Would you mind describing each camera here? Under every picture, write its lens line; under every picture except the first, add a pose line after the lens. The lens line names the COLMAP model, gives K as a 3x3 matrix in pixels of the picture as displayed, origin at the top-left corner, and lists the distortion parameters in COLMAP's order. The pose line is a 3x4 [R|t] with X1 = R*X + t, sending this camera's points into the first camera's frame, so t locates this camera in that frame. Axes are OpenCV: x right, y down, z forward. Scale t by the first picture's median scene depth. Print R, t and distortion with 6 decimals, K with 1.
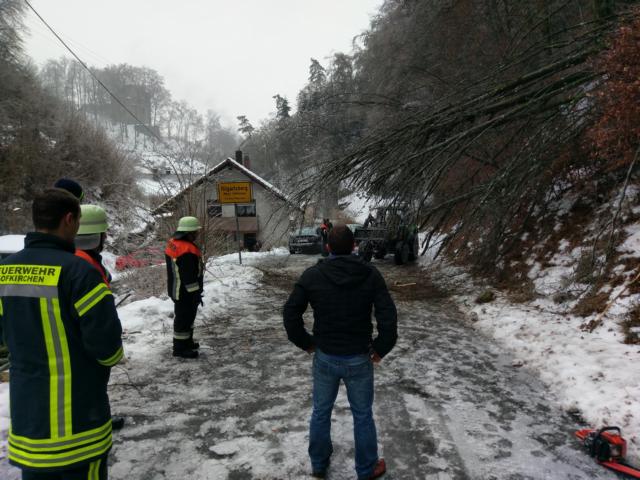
lens RADIAL K [[476.9, 0, 320.0], [0, 476.9, 240.0], [0, 0, 1]] dist [0.085317, -0.088521]
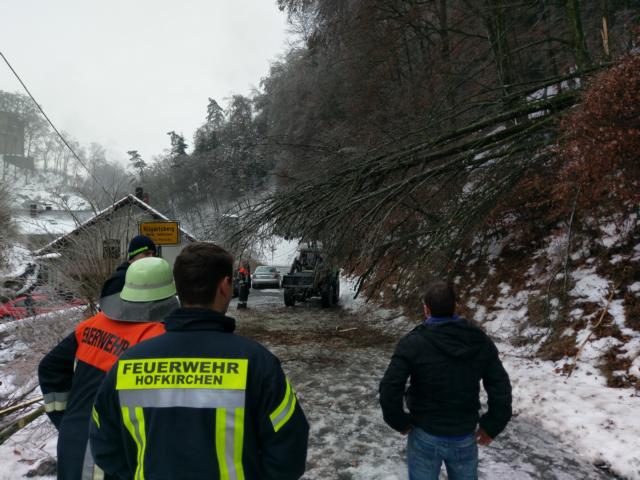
lens RADIAL K [[477.6, 0, 319.9], [0, 477.6, 246.9], [0, 0, 1]] dist [0.053118, -0.051383]
pose [[0.975108, 0.007675, 0.221598, -0.098664], [0.007713, 0.997622, -0.068492, -0.009661], [-0.221597, 0.068496, 0.972730, 0.051212]]
